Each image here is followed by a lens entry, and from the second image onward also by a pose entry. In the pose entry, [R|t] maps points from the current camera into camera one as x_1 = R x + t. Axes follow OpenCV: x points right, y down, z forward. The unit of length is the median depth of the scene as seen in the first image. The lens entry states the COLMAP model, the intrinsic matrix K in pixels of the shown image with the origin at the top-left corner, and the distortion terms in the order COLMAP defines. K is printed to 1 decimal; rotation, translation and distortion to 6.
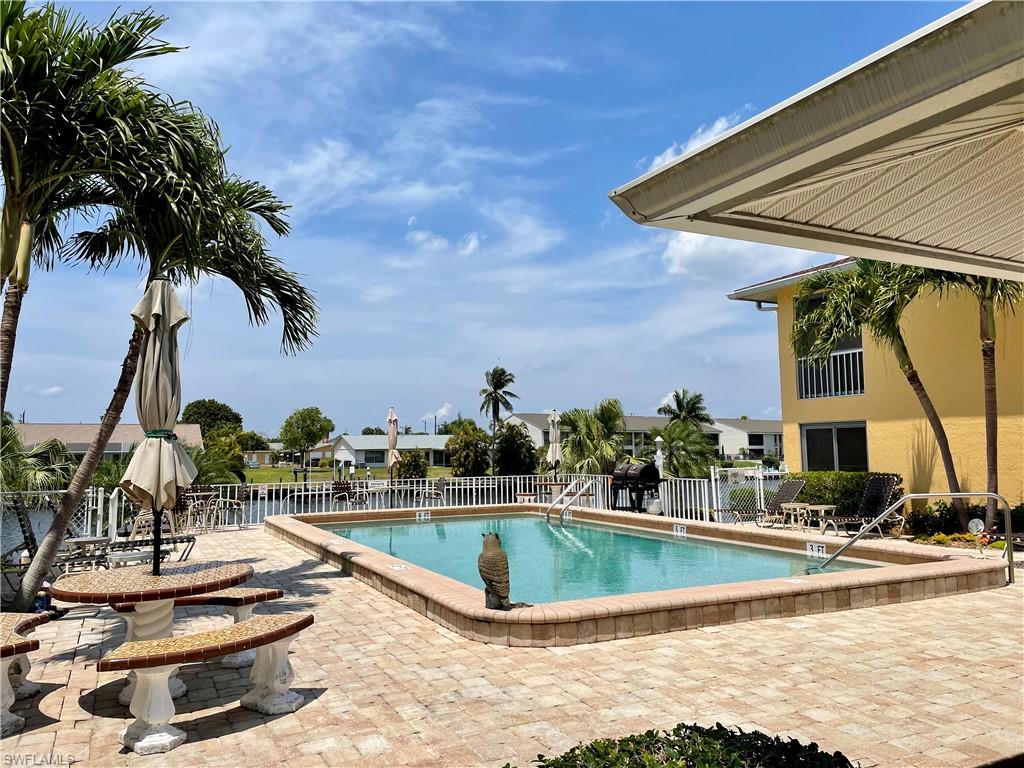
lens RADIAL K [[776.0, 0, 516.7], [0, 776.0, 380.0], [0, 0, 1]] dist [0.107466, -0.135079]
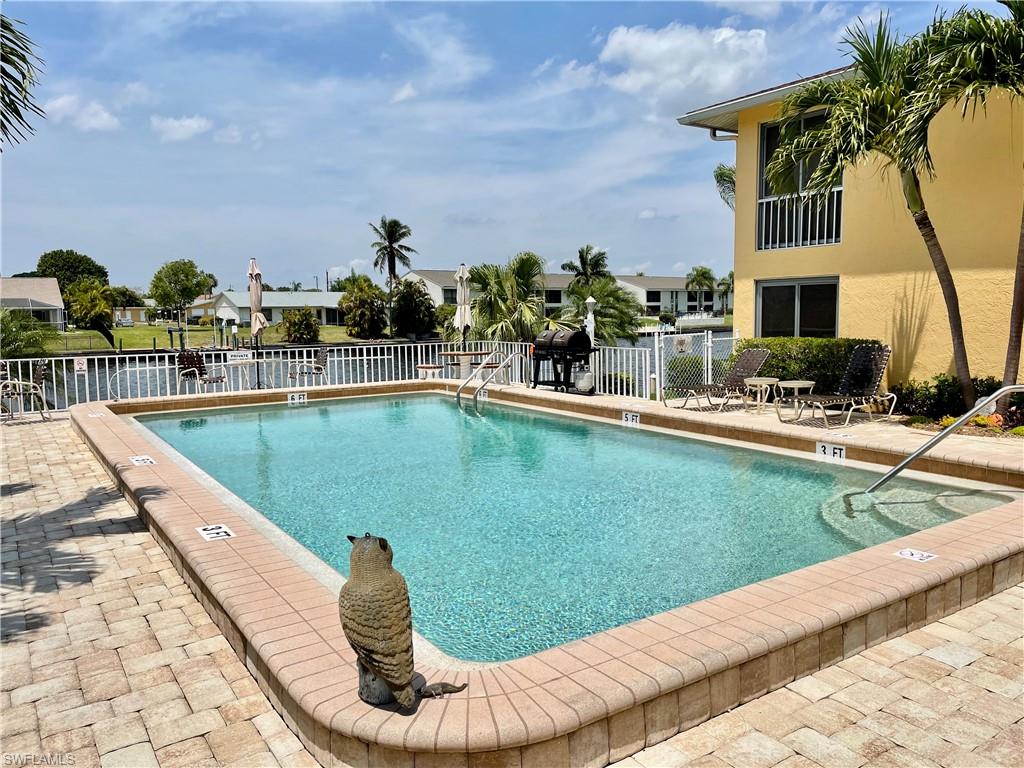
lens RADIAL K [[776.0, 0, 516.7], [0, 776.0, 380.0], [0, 0, 1]] dist [0.107466, -0.135079]
pose [[0.991621, -0.014572, 0.128359, -0.001815], [-0.009054, 0.983334, 0.181582, 0.009350], [-0.128866, -0.181223, 0.974962, 0.173033]]
